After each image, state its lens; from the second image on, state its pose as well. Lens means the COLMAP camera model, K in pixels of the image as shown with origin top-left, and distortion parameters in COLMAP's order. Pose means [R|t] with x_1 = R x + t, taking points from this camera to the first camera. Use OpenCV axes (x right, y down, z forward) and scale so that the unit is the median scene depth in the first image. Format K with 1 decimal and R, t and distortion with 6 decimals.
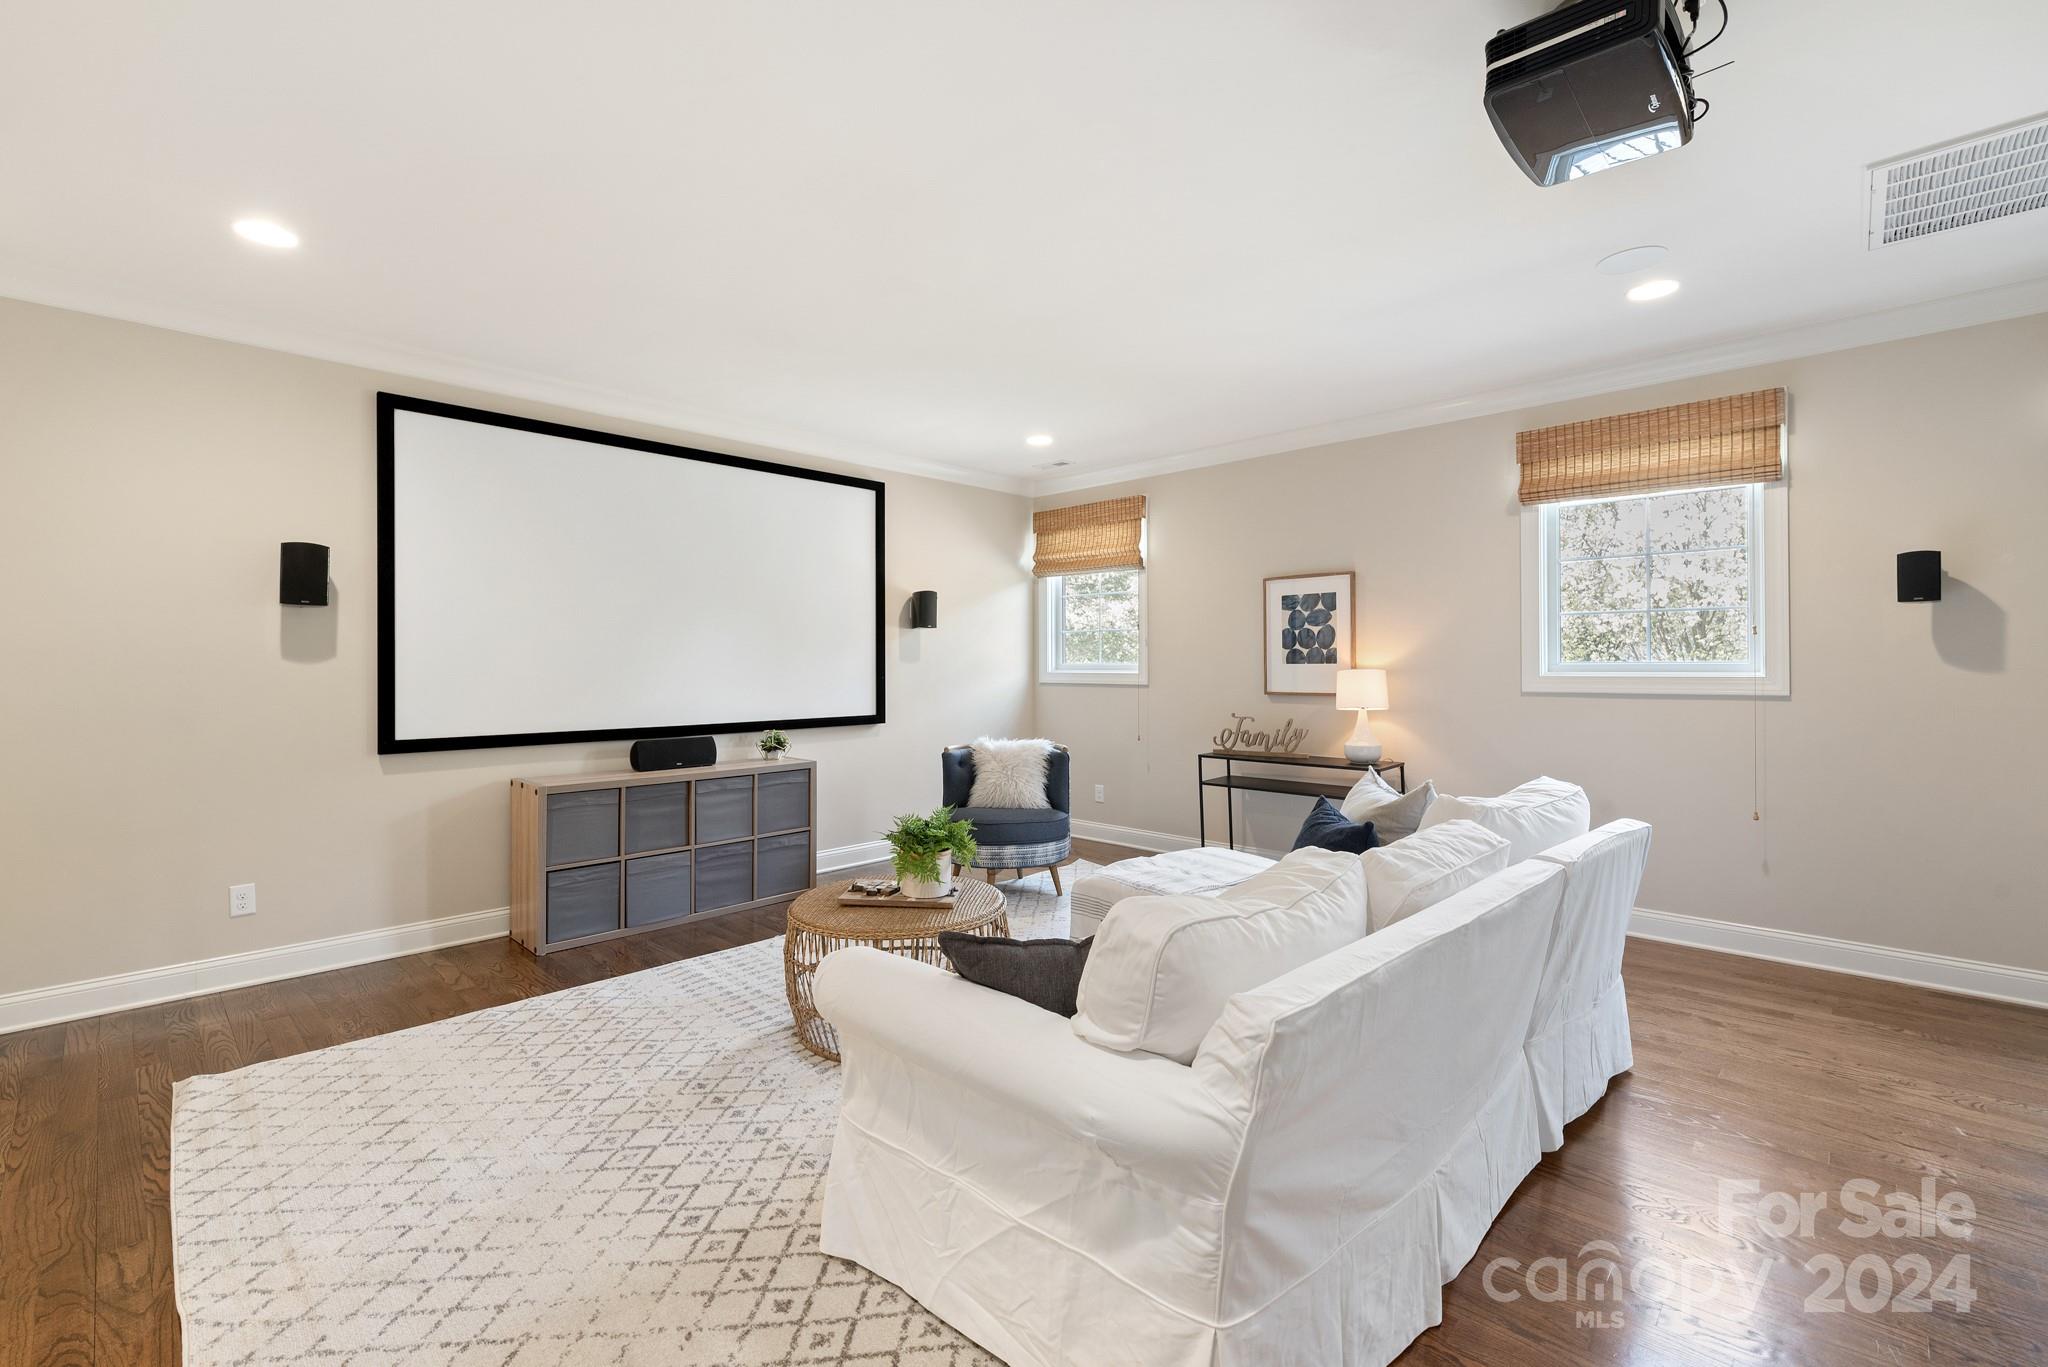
lens RADIAL K [[869.6, 0, 1024.0], [0, 869.6, 683.5], [0, 0, 1]] dist [-0.000151, 0.000101]
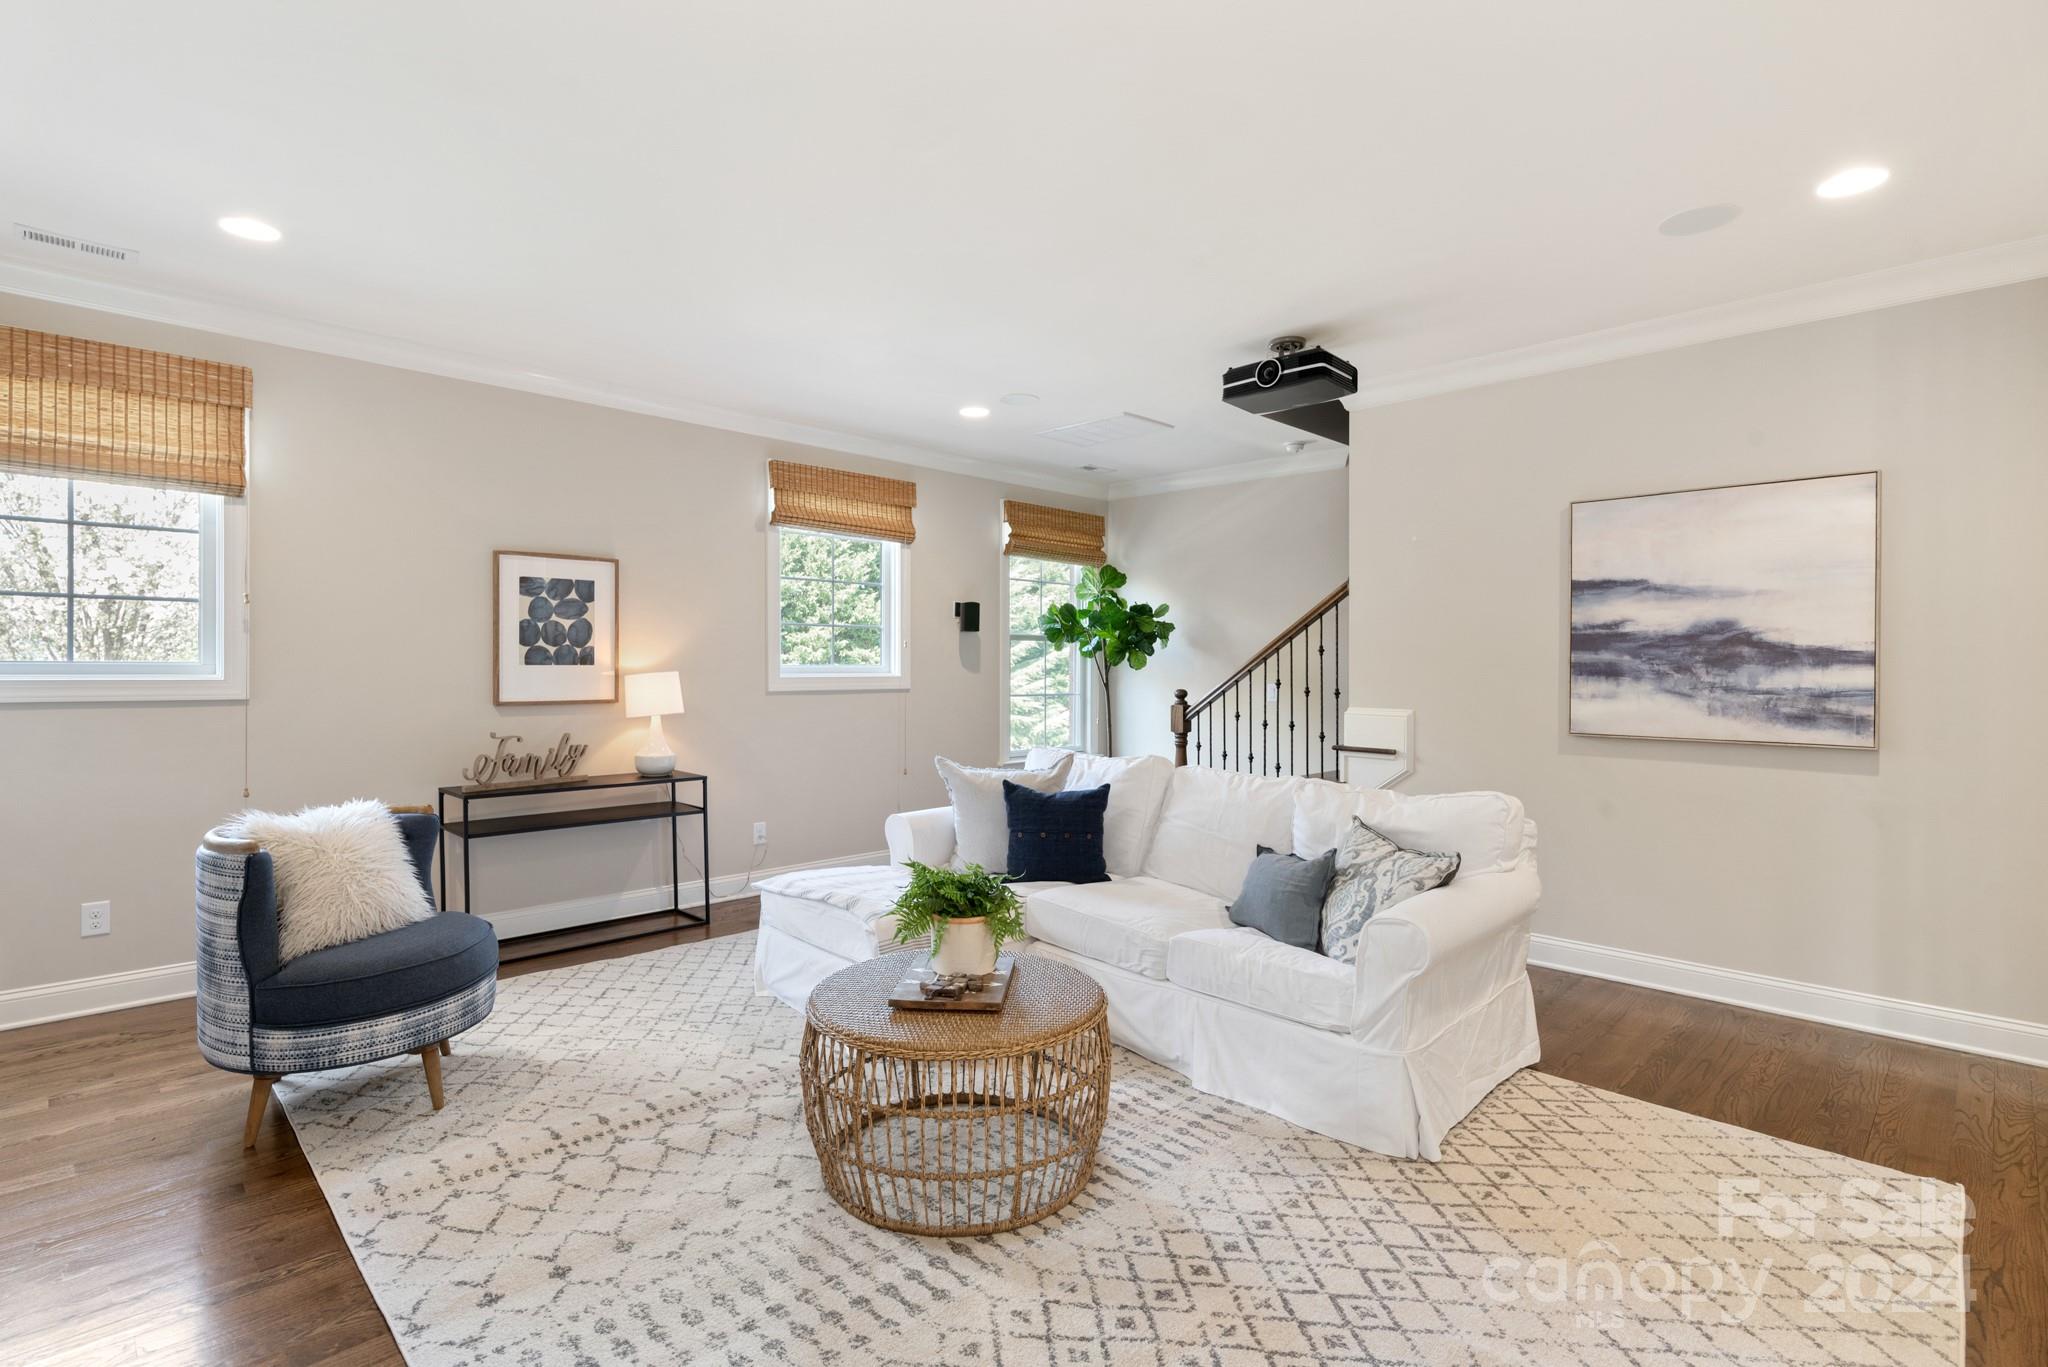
lens RADIAL K [[975.1, 0, 1020.1], [0, 975.1, 676.4], [0, 0, 1]] dist [0.005701, 0.000015]
pose [[0.030086, -0.007490, 0.999519, -0.577301], [0.017612, 0.999821, 0.006962, -0.010992], [-0.999392, 0.017394, 0.030212, 0.554060]]
